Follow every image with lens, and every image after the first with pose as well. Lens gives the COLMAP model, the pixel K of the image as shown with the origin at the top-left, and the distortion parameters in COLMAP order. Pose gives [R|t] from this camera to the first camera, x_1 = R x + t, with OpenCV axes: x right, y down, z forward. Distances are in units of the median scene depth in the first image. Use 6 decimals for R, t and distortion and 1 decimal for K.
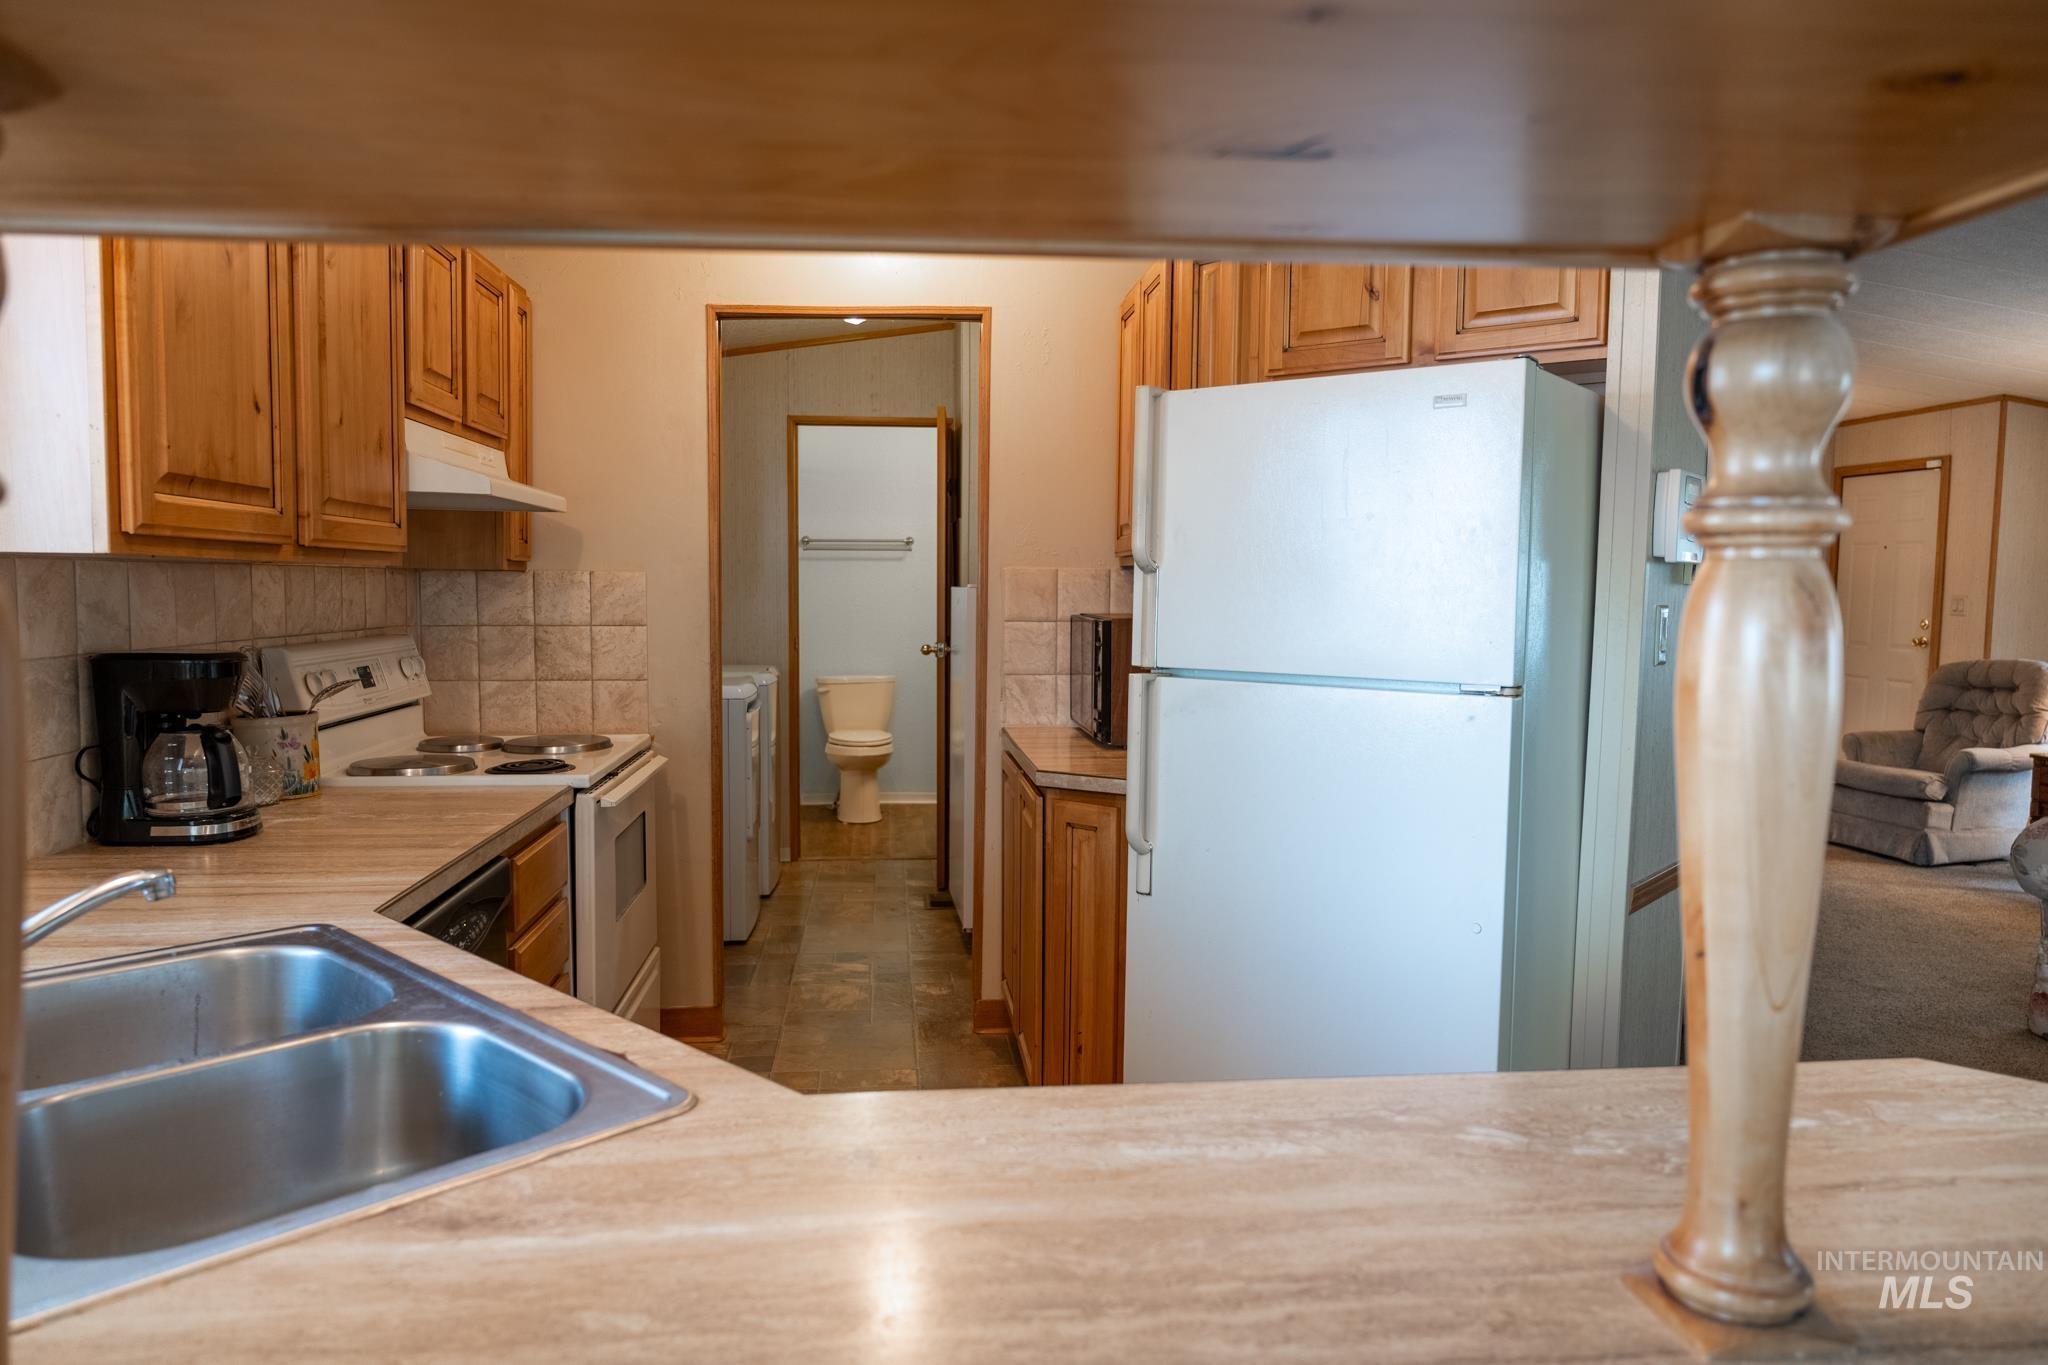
lens RADIAL K [[1365.1, 0, 1022.8], [0, 1365.1, 685.0], [0, 0, 1]] dist [-0.011666, 0.004630]
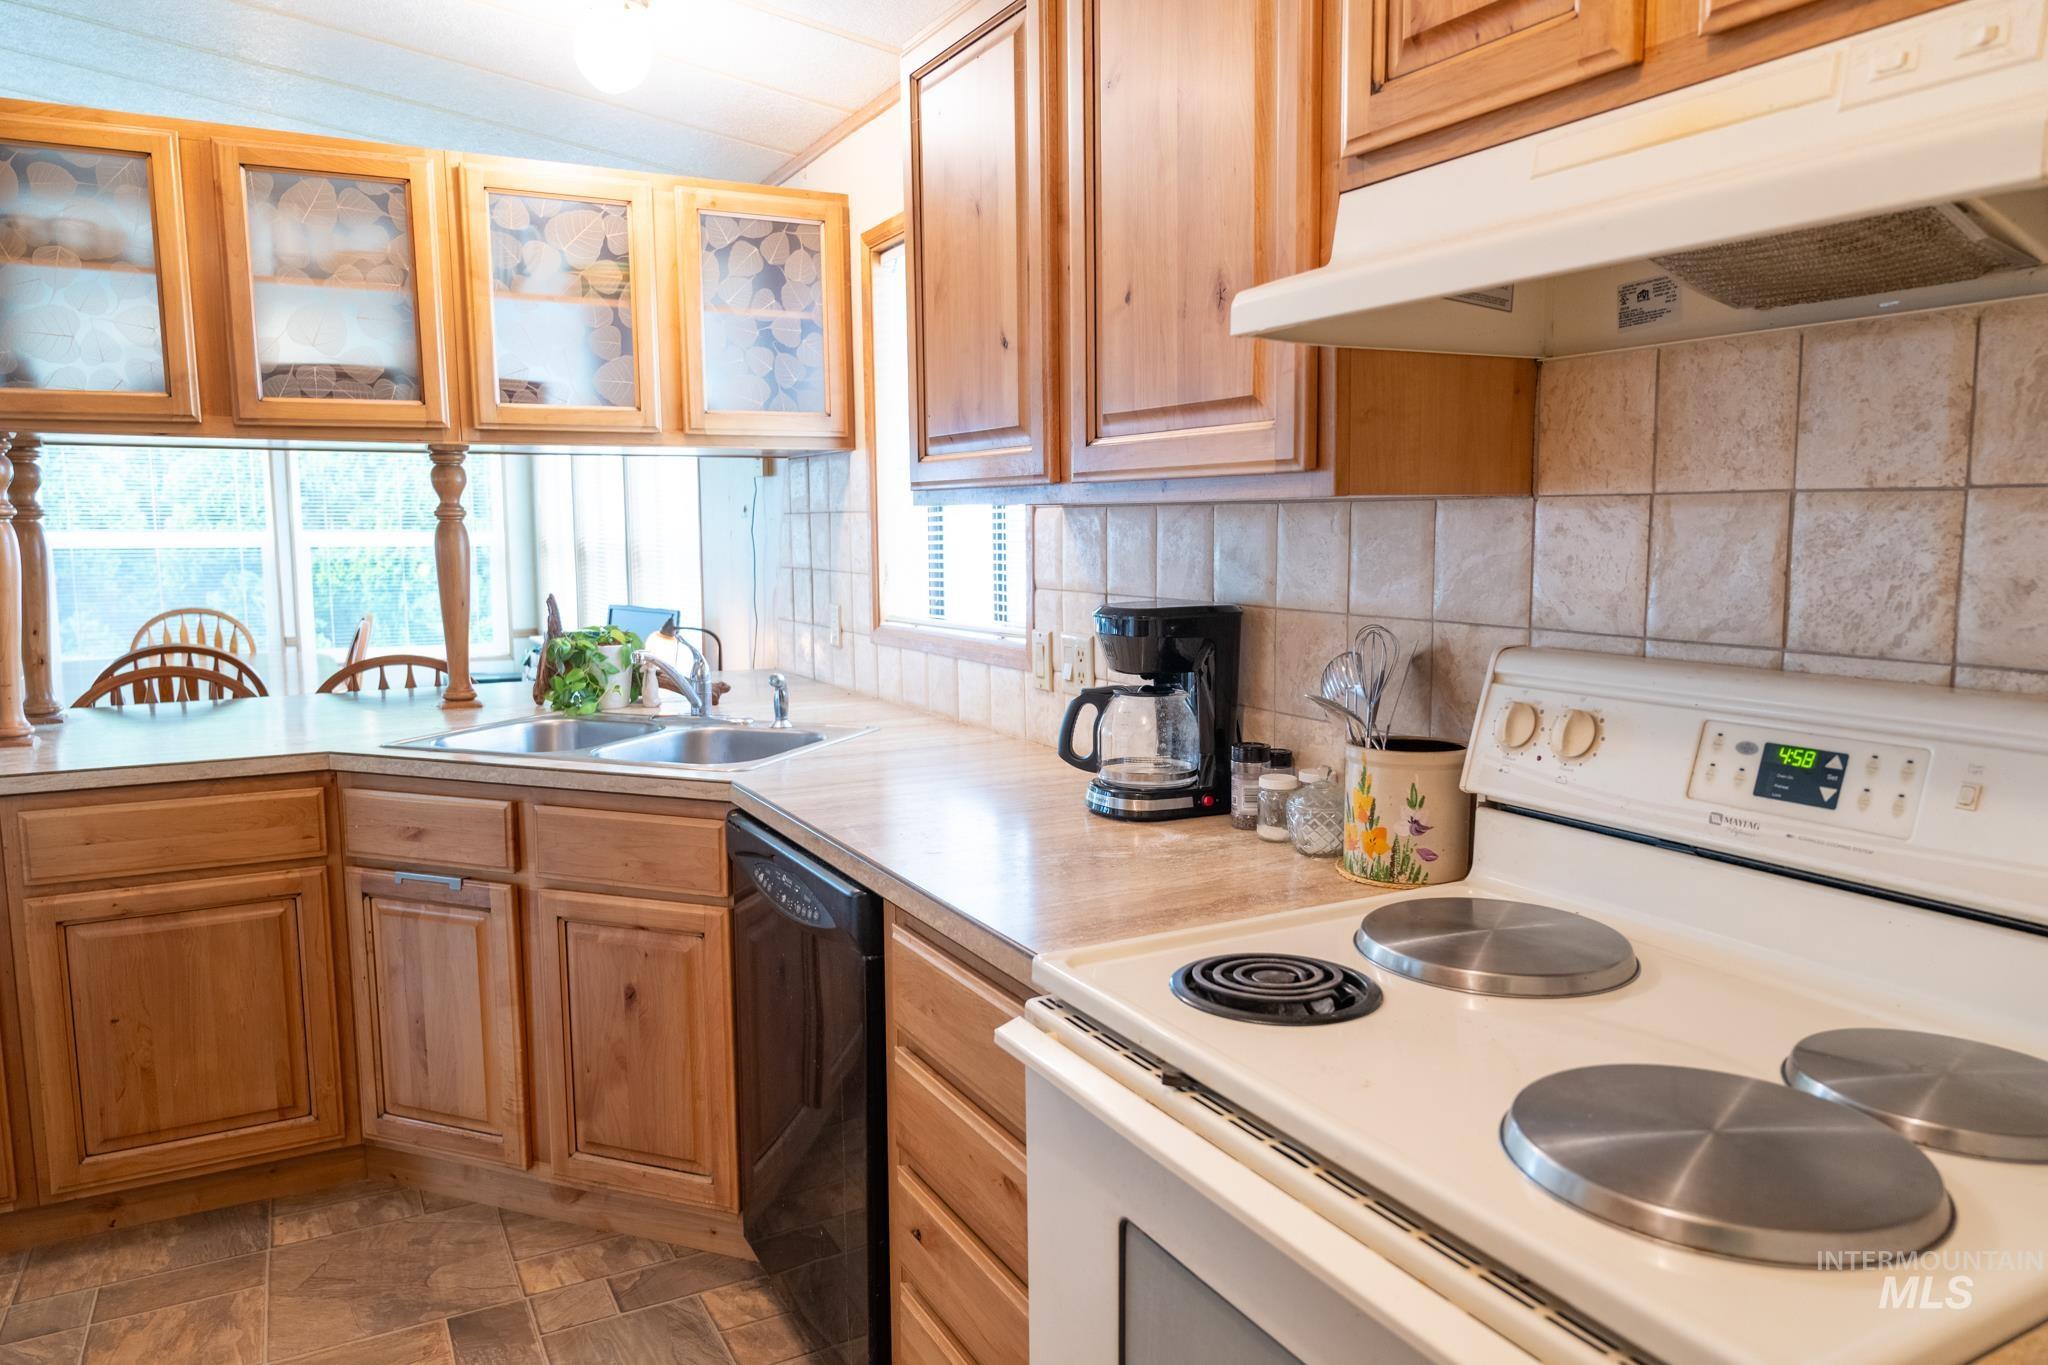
lens RADIAL K [[1365.1, 0, 1023.3], [0, 1365.1, 683.7], [0, 0, 1]] dist [-0.011666, 0.004630]
pose [[-0.924528, 0.046428, -0.378275, -0.147986], [-0.026200, 0.982461, 0.184620, -0.104940], [0.380212, 0.180597, -0.907096, 1.368711]]
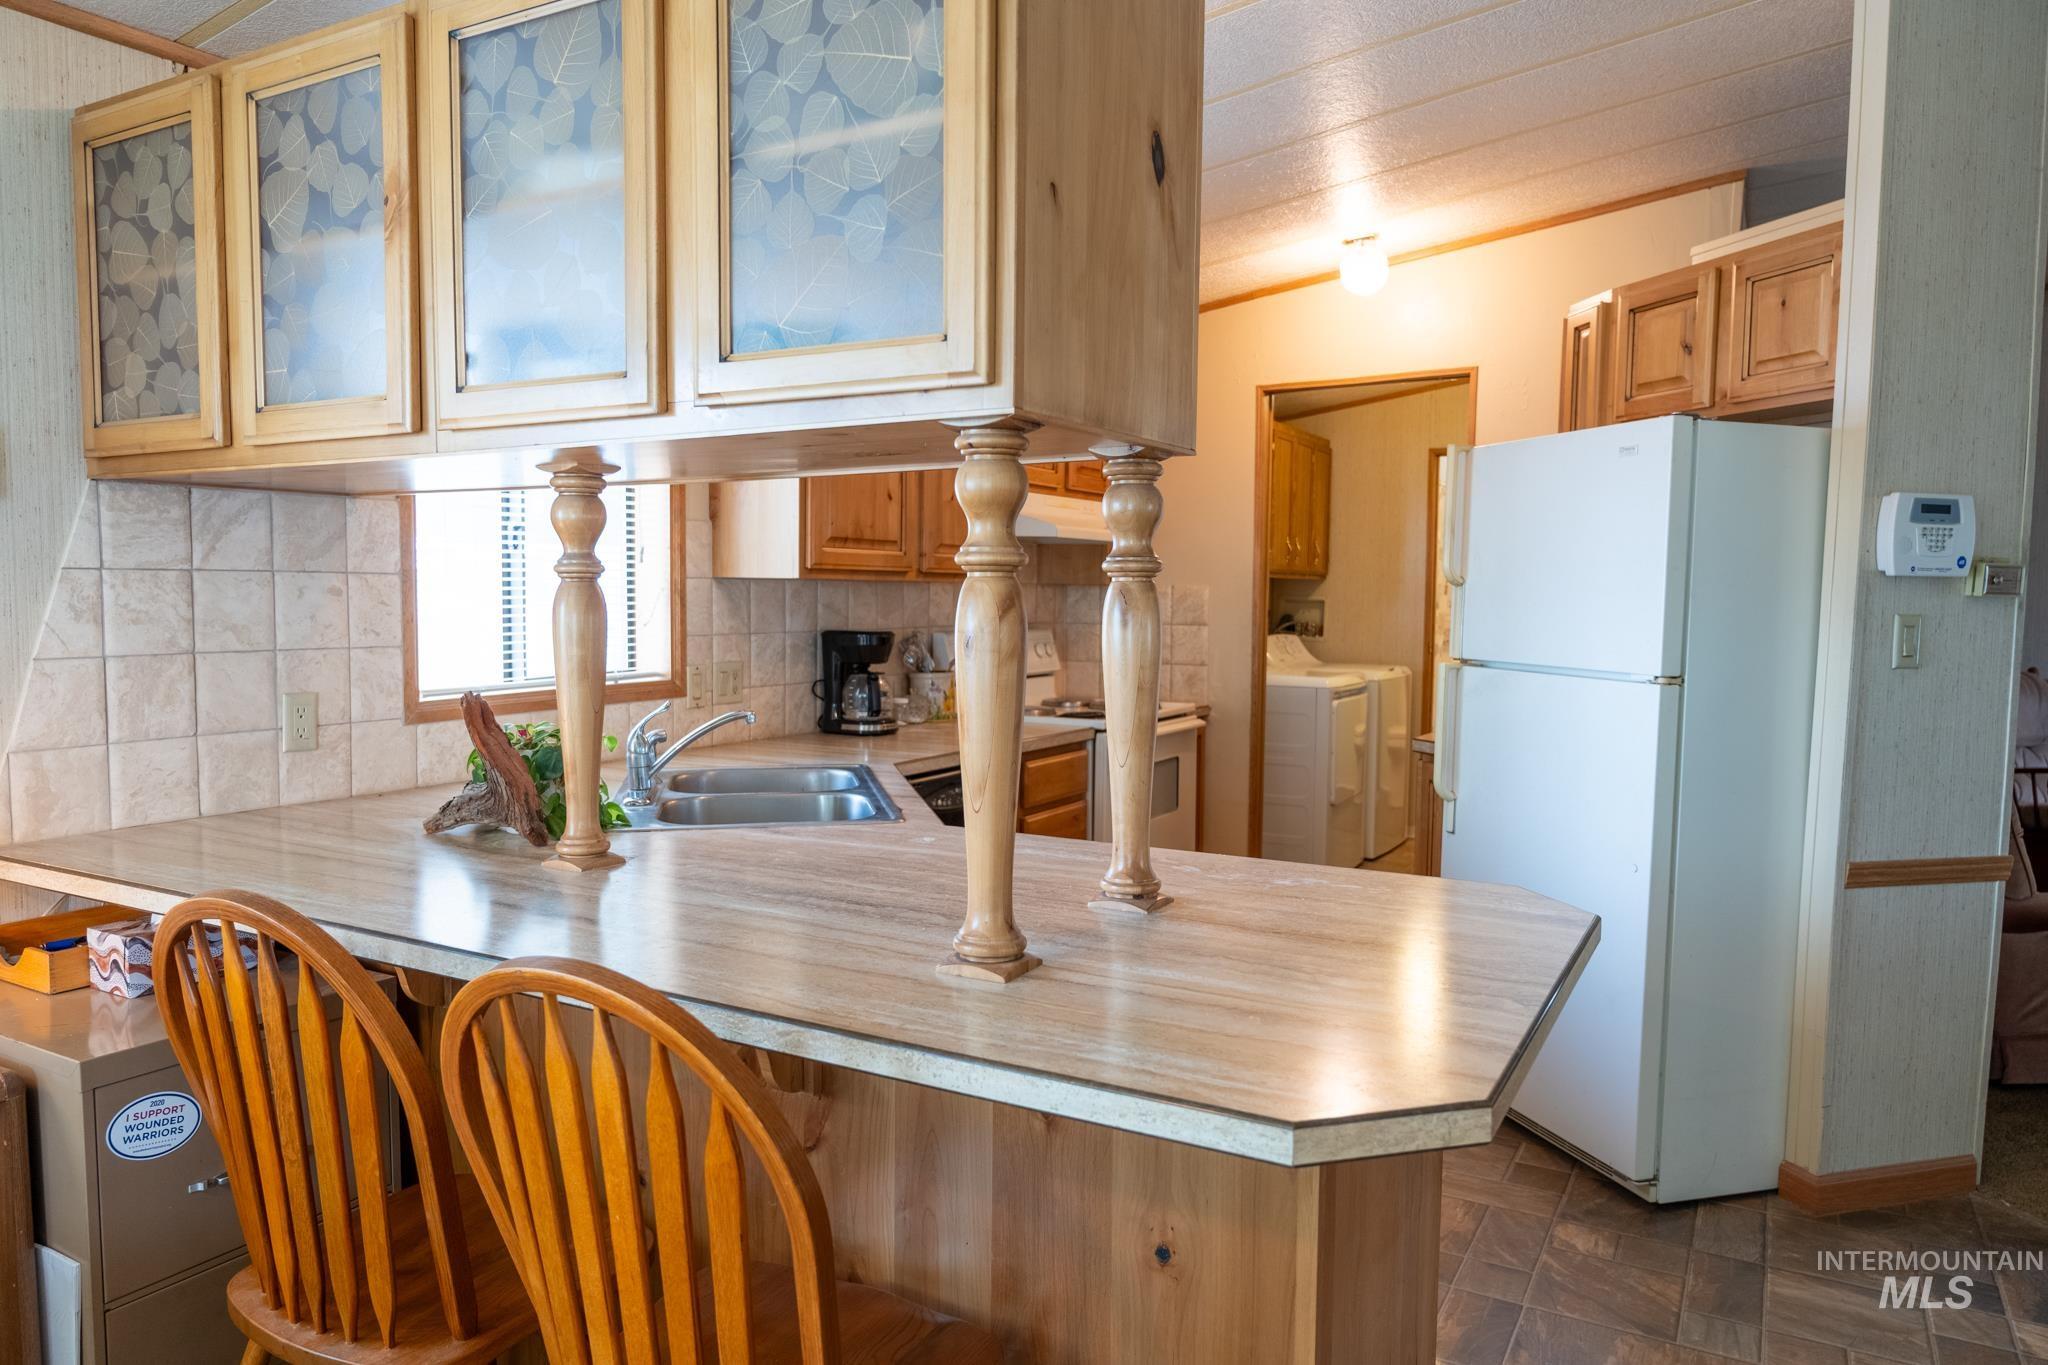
lens RADIAL K [[1365.1, 0, 1020.1], [0, 1365.1, 693.6], [0, 0, 1]] dist [-0.011666, 0.004630]
pose [[0.818866, 0.042940, -0.572376, 0.460427], [-0.044820, 0.998937, 0.010819, 0.023420], [0.572232, 0.016794, 0.819920, -0.288409]]
